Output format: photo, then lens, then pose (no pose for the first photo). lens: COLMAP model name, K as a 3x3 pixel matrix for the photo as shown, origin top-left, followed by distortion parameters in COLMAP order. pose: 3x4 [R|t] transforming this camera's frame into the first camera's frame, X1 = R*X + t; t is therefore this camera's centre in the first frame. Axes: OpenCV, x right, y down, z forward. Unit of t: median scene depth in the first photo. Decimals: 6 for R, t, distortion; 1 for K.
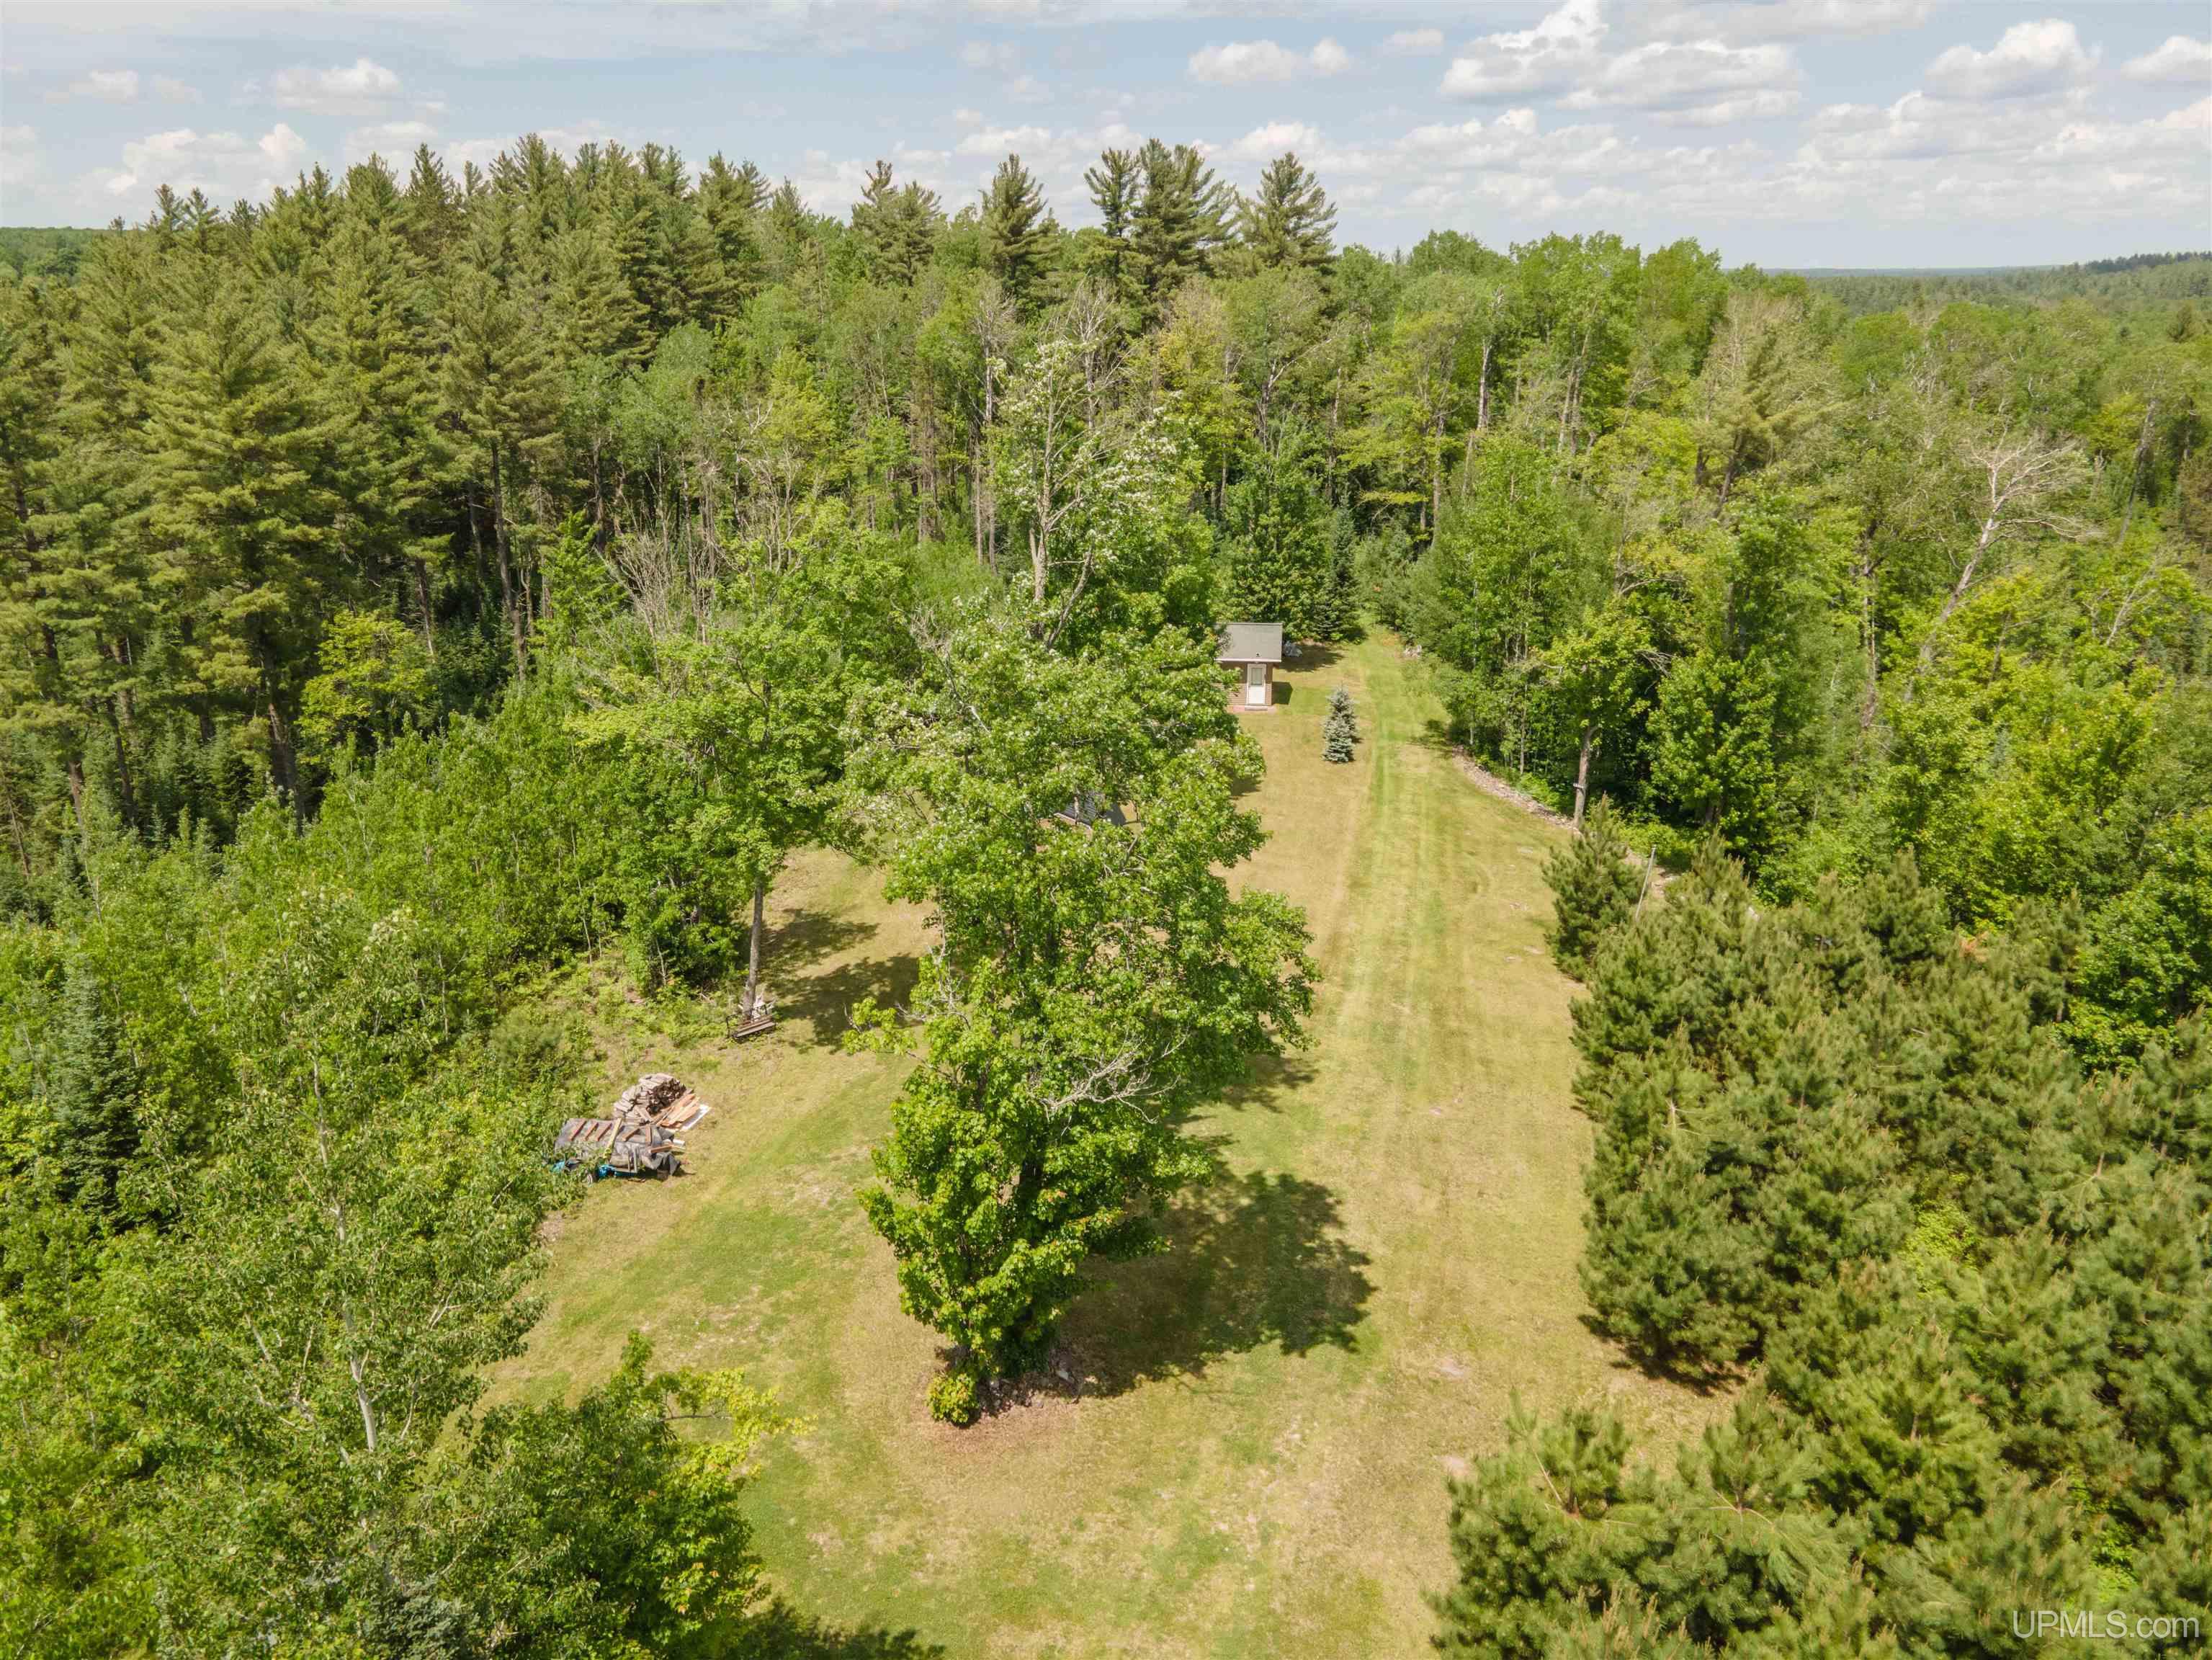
lens RADIAL K [[1611.9, 0, 1107.0], [0, 1611.9, 870.2], [0, 0, 1]] dist [0.028250, 0.019564]
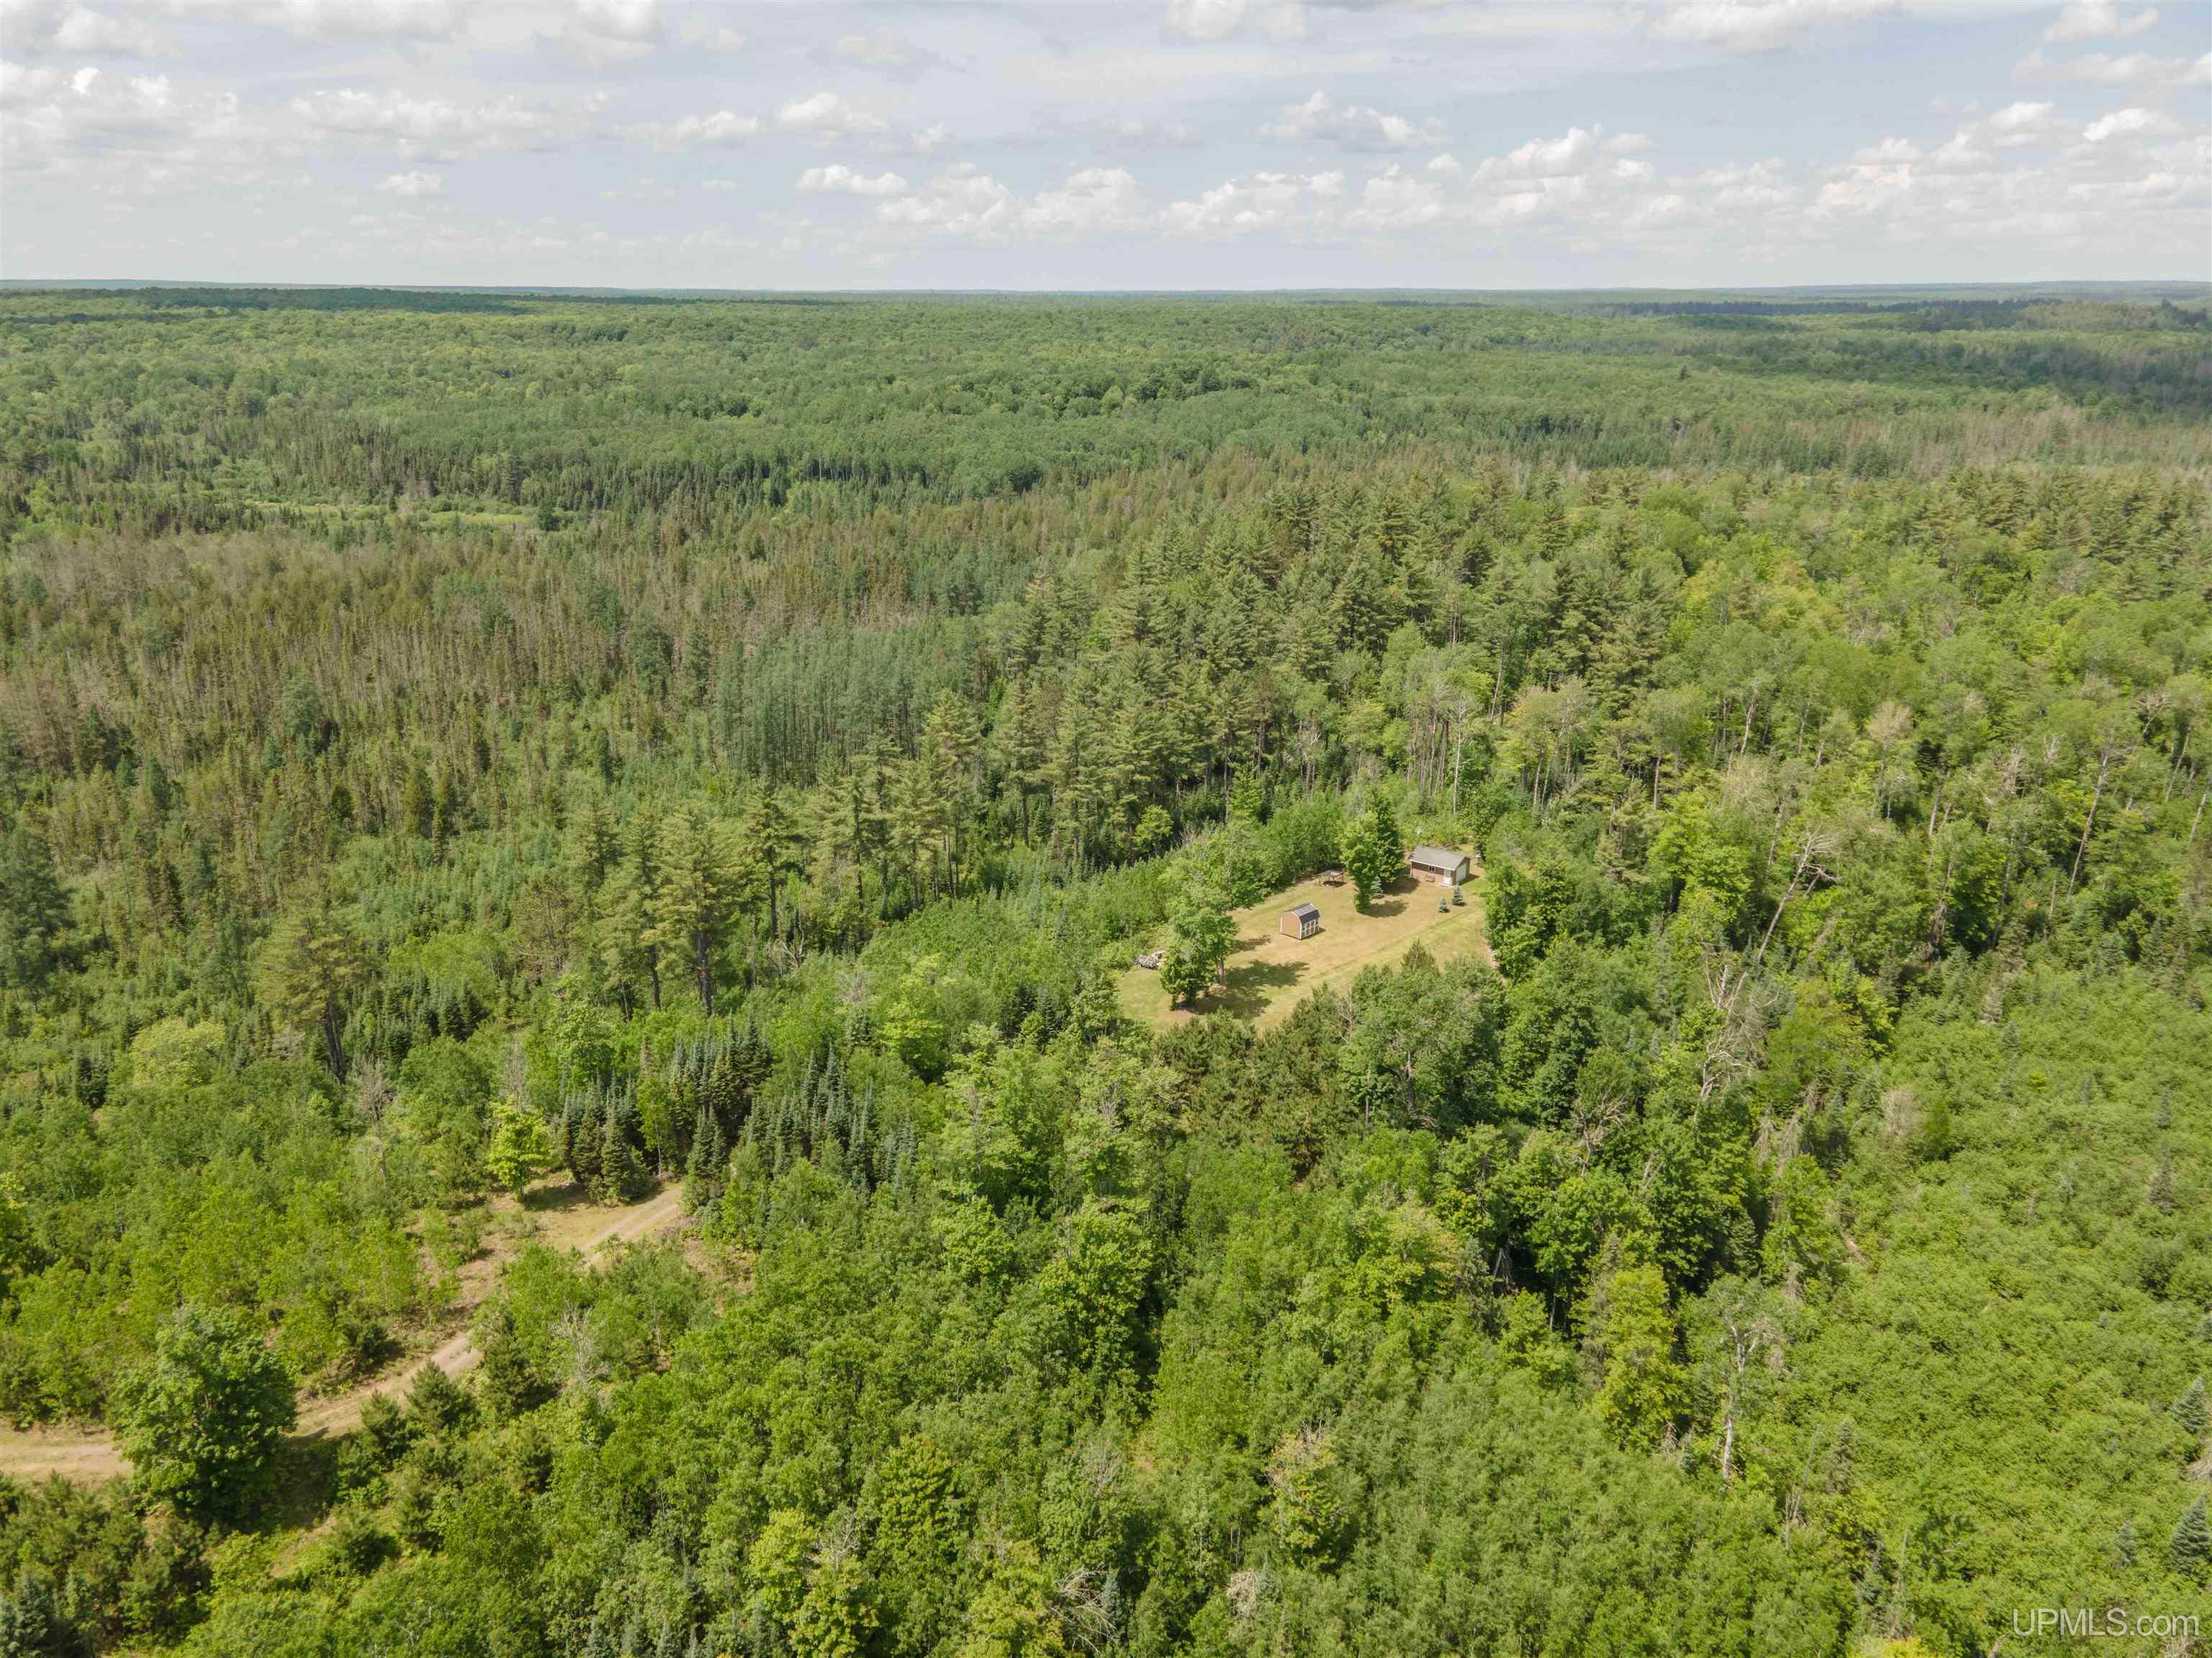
lens RADIAL K [[1611.5, 0, 1102.1], [0, 1611.5, 848.3], [0, 0, 1]] dist [0.028250, 0.019564]
pose [[0.841807, 0.179671, -0.508999, 0.615539], [-0.187232, 0.981624, 0.036849, -0.098418], [0.506267, 0.064281, 0.859978, -1.011337]]
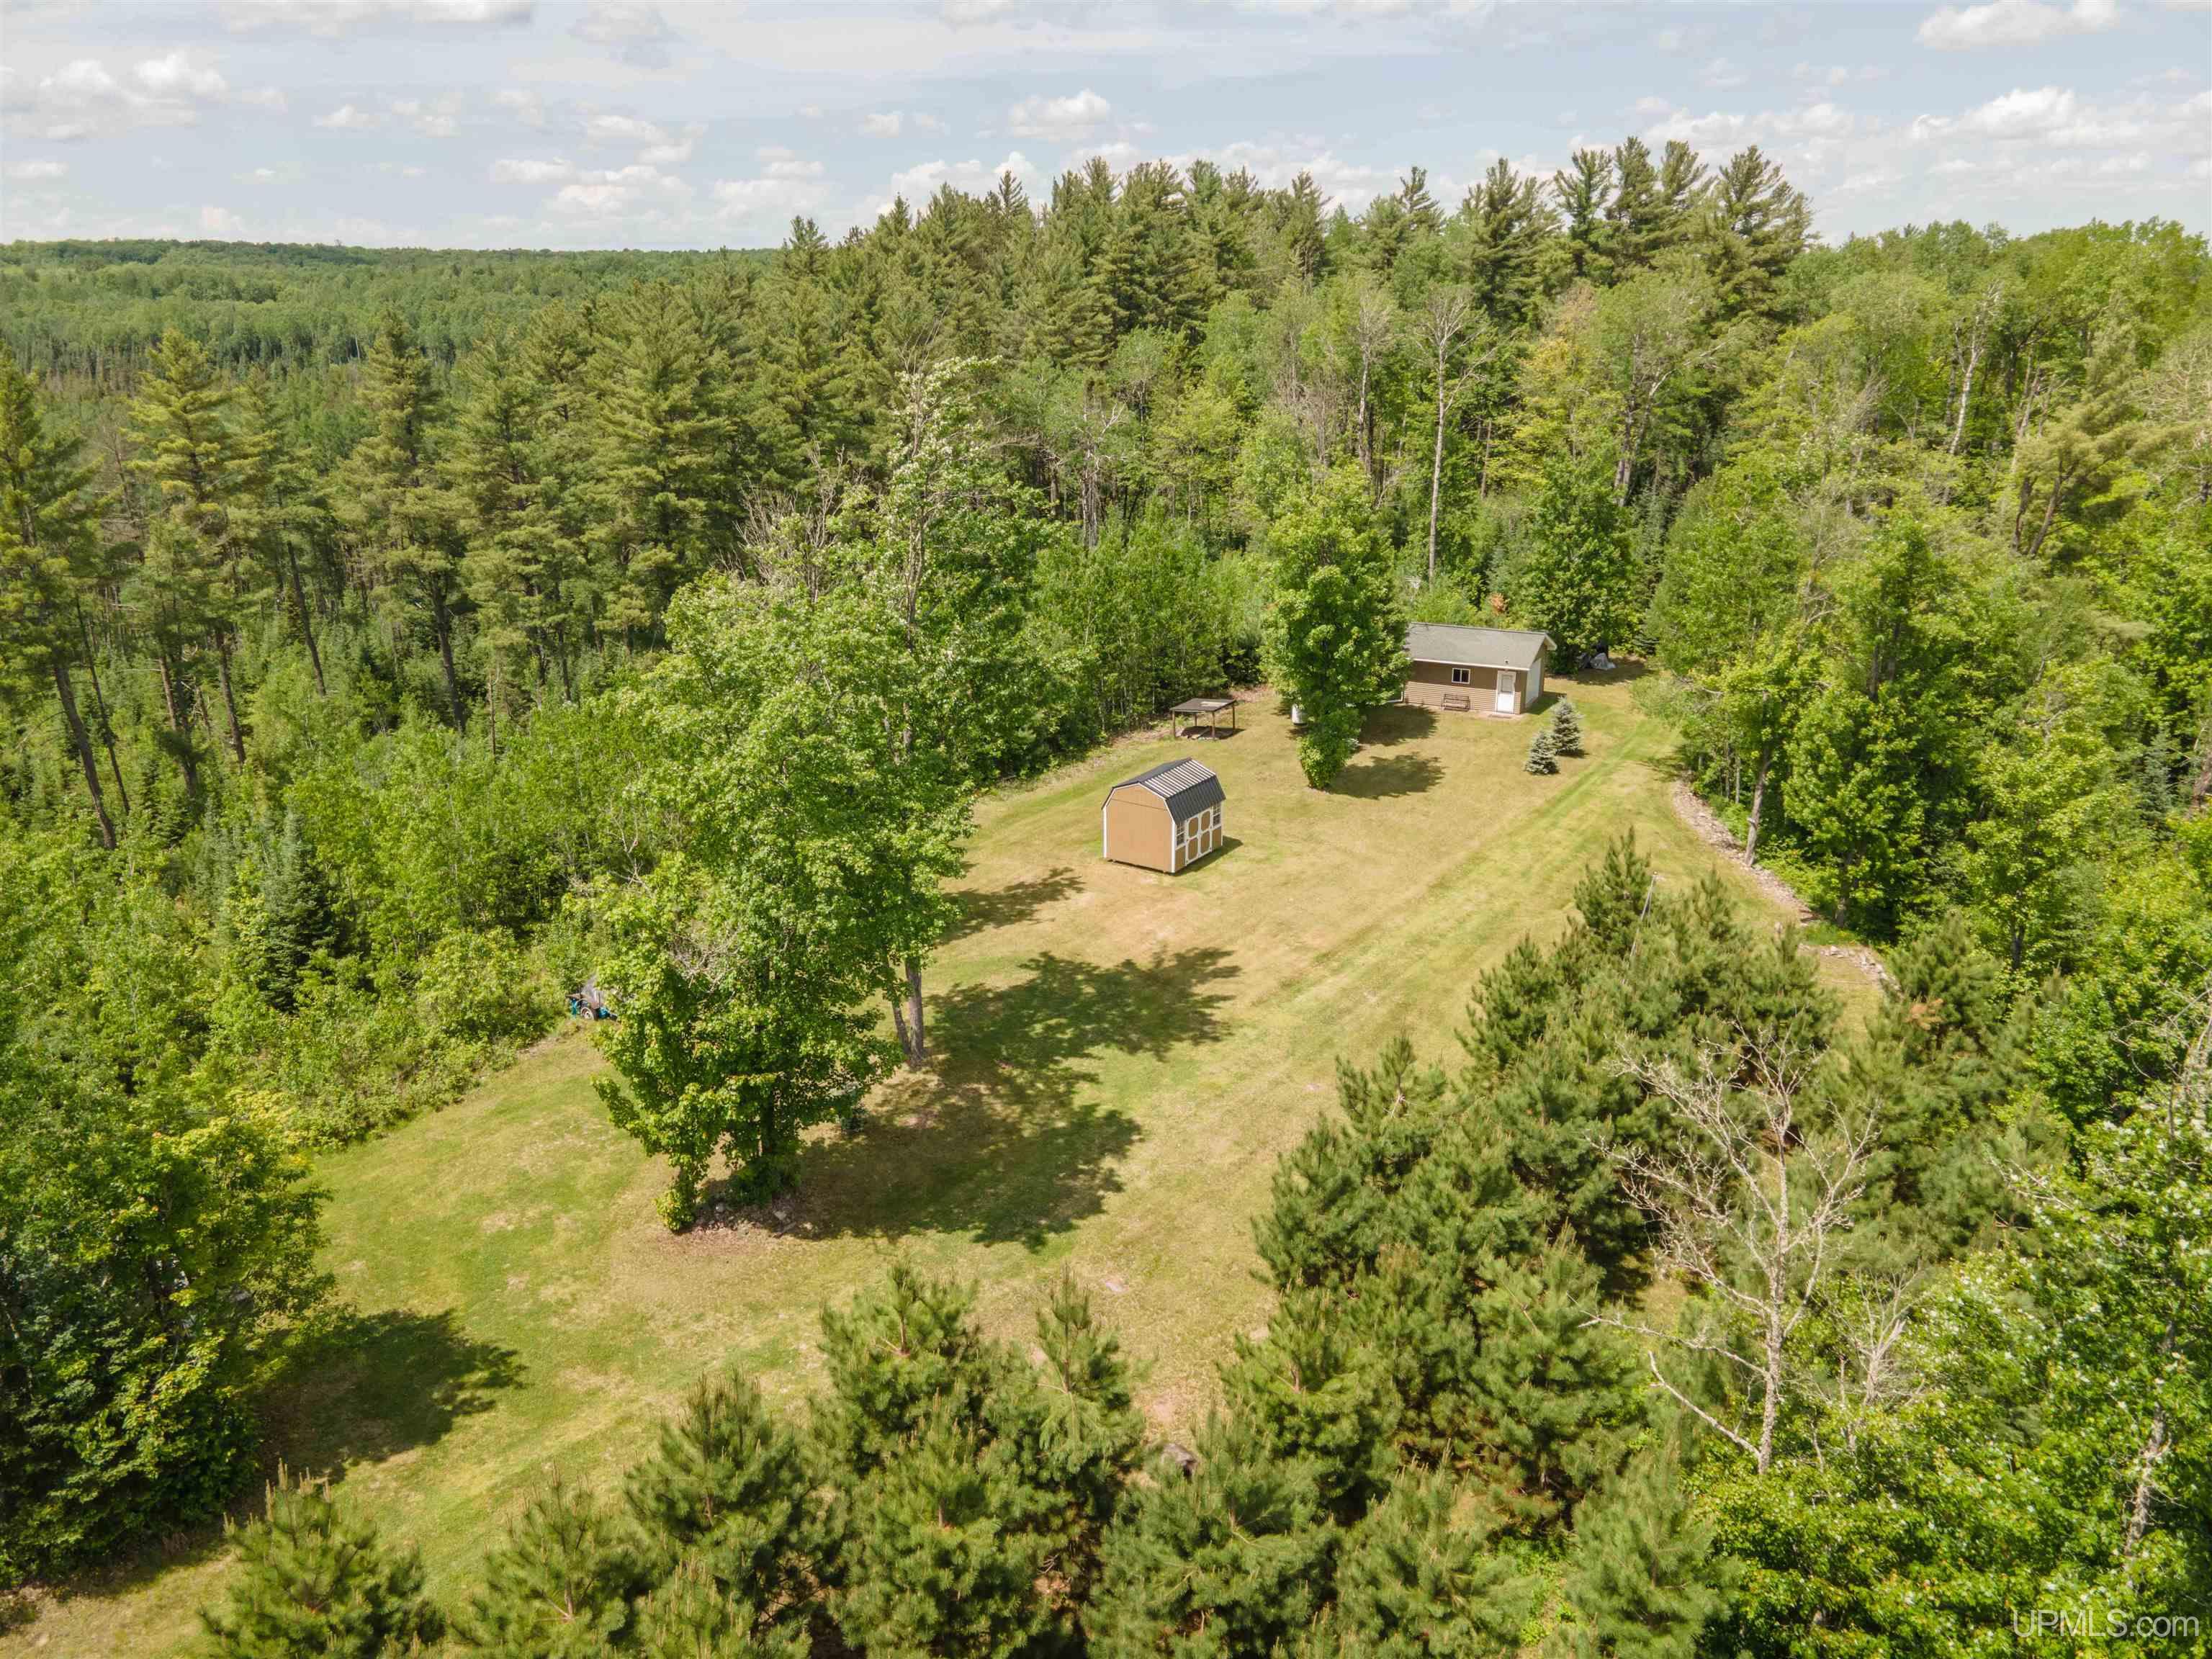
lens RADIAL K [[1611.6, 0, 1093.7], [0, 1611.6, 831.5], [0, 0, 1]] dist [0.028250, 0.019564]
pose [[0.926799, 0.112528, -0.358303, 0.143095], [-0.119400, 0.992842, 0.002966, -0.000971], [0.356072, 0.040033, 0.933601, -0.013651]]
